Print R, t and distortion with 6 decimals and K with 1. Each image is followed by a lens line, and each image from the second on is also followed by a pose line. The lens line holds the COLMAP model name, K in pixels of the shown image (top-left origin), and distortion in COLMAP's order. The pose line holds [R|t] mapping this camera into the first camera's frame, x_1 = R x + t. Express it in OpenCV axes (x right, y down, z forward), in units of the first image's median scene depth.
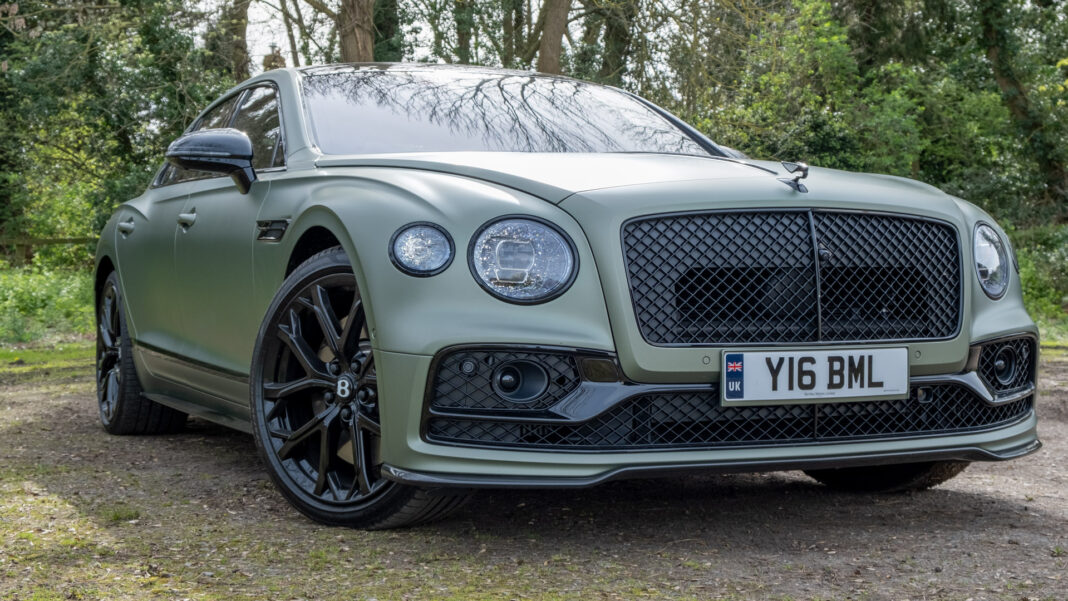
lens RADIAL K [[1386.9, 0, 534.0], [0, 1386.9, 300.5], [0, 0, 1]] dist [0.032011, 0.016837]
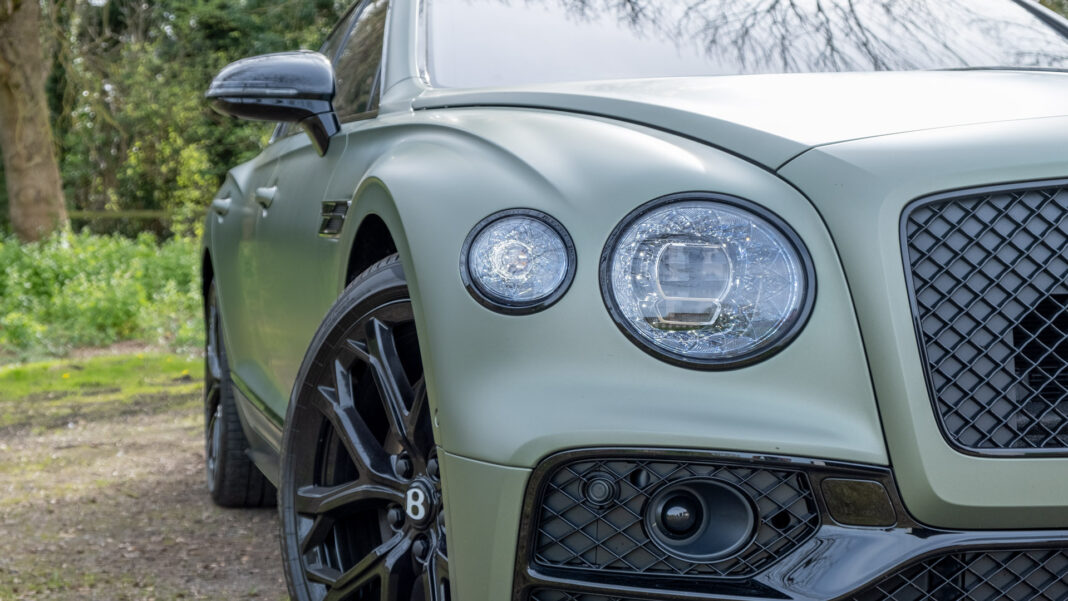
lens RADIAL K [[1809.0, 0, 534.0], [0, 1809.0, 300.5], [0, 0, 1]] dist [0.153768, -1.602754]
pose [[0.979891, -0.004474, -0.199483, 0.055306], [0.006822, 0.999915, 0.011086, -0.026370], [0.199417, -0.012224, 0.979839, 0.290817]]
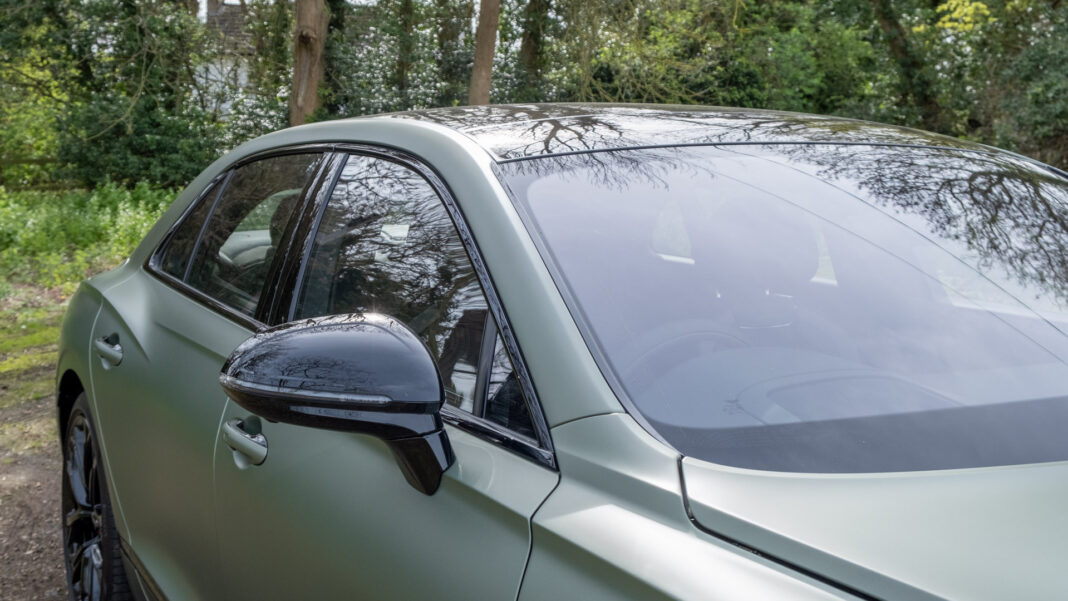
lens RADIAL K [[1205.8, 0, 534.0], [0, 1205.8, 300.5], [0, 0, 1]] dist [0.009940, 0.004850]
pose [[0.997790, 0.000209, 0.066450, -0.251721], [-0.005353, 0.996998, 0.077240, -0.202925], [-0.066234, -0.077425, 0.994796, 0.823088]]
